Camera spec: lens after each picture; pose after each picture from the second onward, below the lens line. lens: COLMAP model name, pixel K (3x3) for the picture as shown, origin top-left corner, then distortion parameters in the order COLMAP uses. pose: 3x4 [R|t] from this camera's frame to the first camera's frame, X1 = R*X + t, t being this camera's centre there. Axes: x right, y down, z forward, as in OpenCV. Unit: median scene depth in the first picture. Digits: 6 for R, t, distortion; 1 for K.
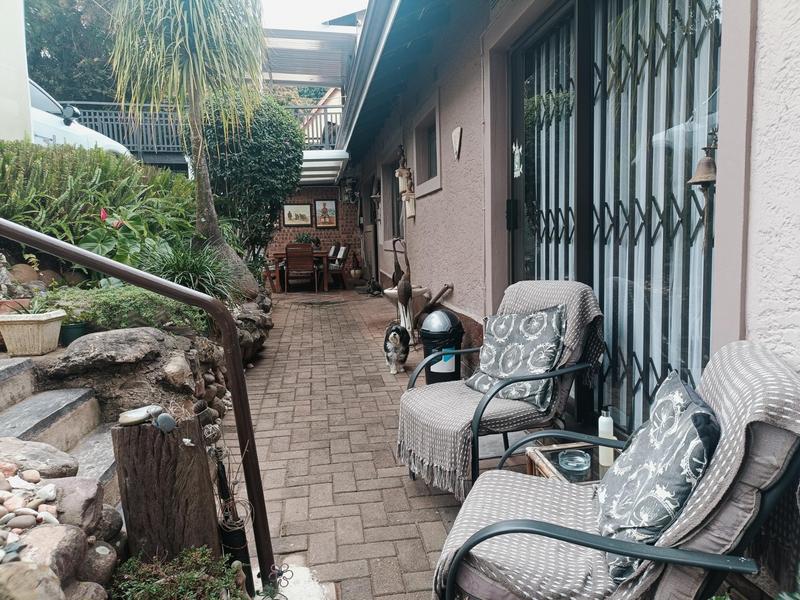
lens RADIAL K [[584.0, 0, 400.6], [0, 584.0, 301.8], [0, 0, 1]] dist [-0.003350, 0.003084]
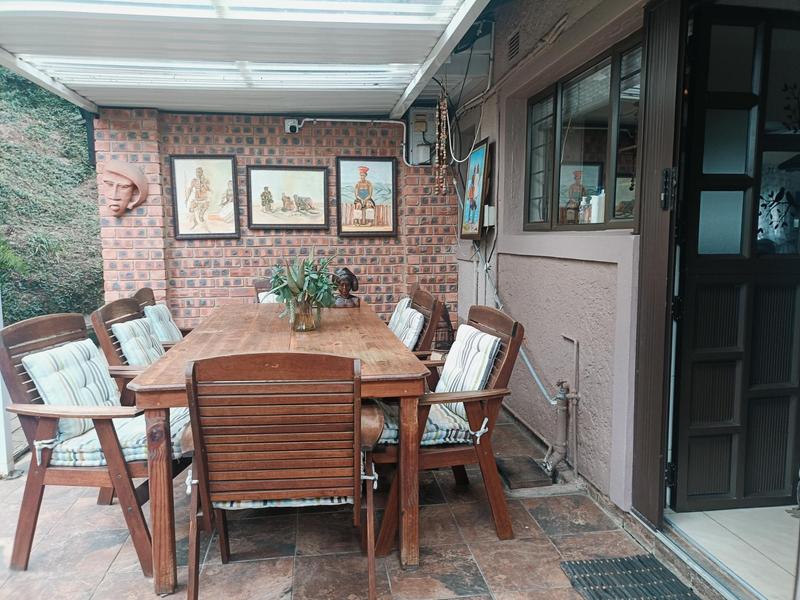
lens RADIAL K [[584.0, 0, 399.4], [0, 584.0, 297.8], [0, 0, 1]] dist [-0.003350, 0.003084]
pose [[0.999707, 0.024035, 0.002989, -0.107081], [-0.024009, 0.999677, -0.008389, -0.085249], [-0.003190, 0.008315, 0.999960, 0.635637]]
